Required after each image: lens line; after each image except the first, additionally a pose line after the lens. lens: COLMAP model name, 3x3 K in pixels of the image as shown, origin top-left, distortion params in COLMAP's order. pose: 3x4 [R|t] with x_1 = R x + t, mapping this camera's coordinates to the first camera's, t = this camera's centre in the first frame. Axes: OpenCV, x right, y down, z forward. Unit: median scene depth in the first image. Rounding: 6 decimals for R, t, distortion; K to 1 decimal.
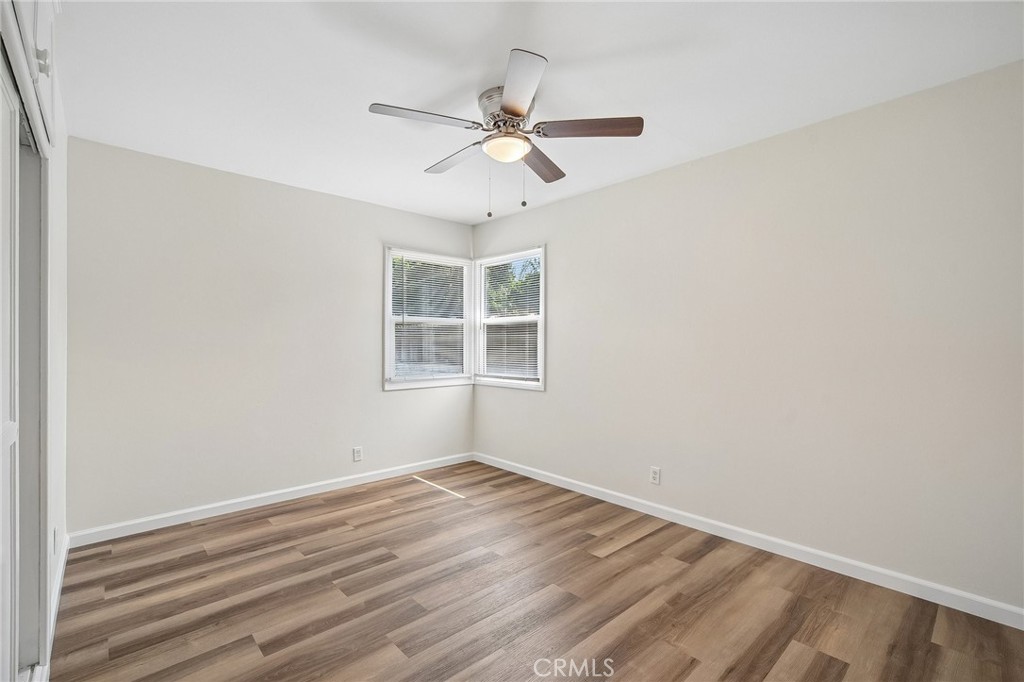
lens RADIAL K [[452.1, 0, 512.0], [0, 452.1, 341.0], [0, 0, 1]] dist [-0.003421, 0.005894]
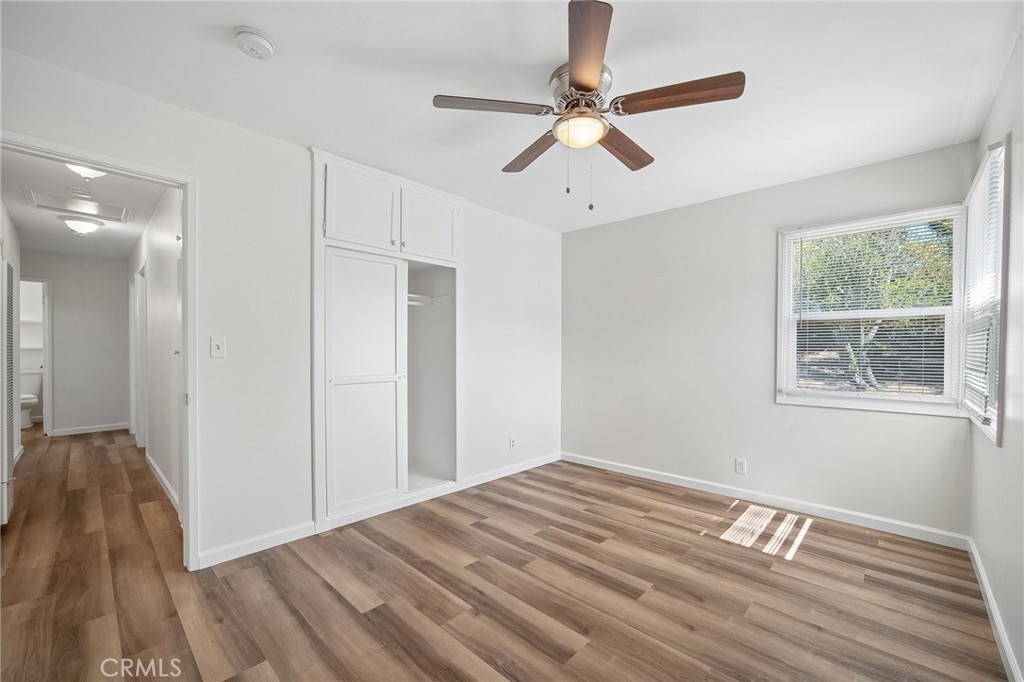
lens RADIAL K [[415.0, 0, 512.7], [0, 415.0, 345.9], [0, 0, 1]] dist [-0.001396, 0.000470]
pose [[0.078973, -0.010182, -0.996825, 0.619791], [0.003669, 0.999944, -0.009923, 0.011055], [0.996870, -0.002874, 0.079006, 0.602303]]
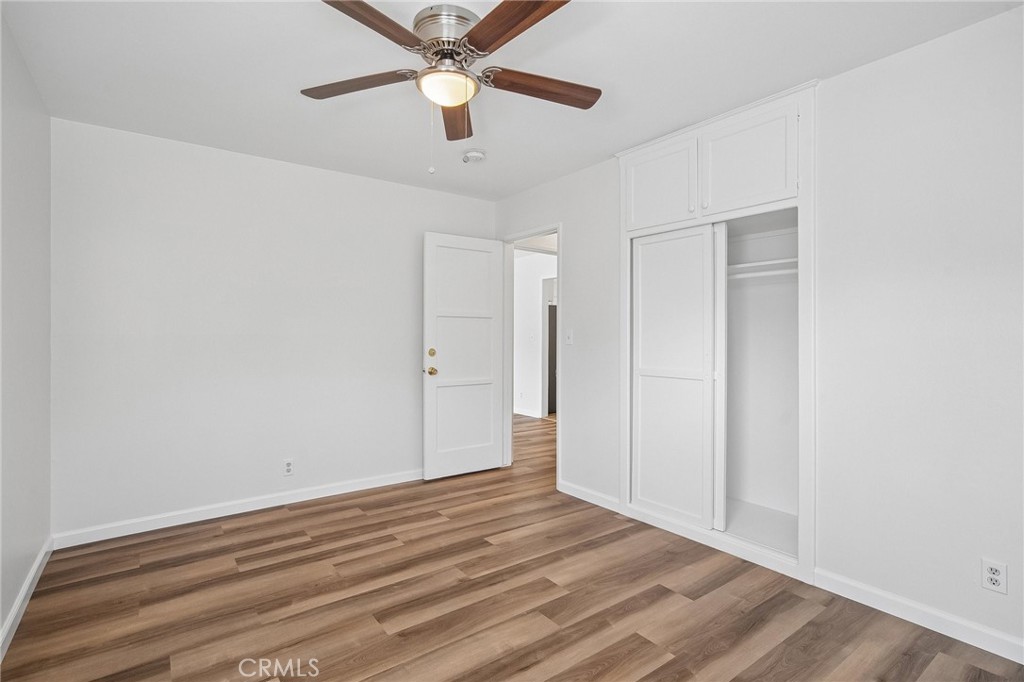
lens RADIAL K [[514.0, 0, 530.2], [0, 514.0, 336.2], [0, 0, 1]] dist [-0.001224, 0.014055]
pose [[-0.997413, -0.004753, 0.071726, -0.165418], [-0.005261, 0.999962, -0.006892, 0.009894], [-0.071690, -0.007251, -0.997401, 1.418466]]
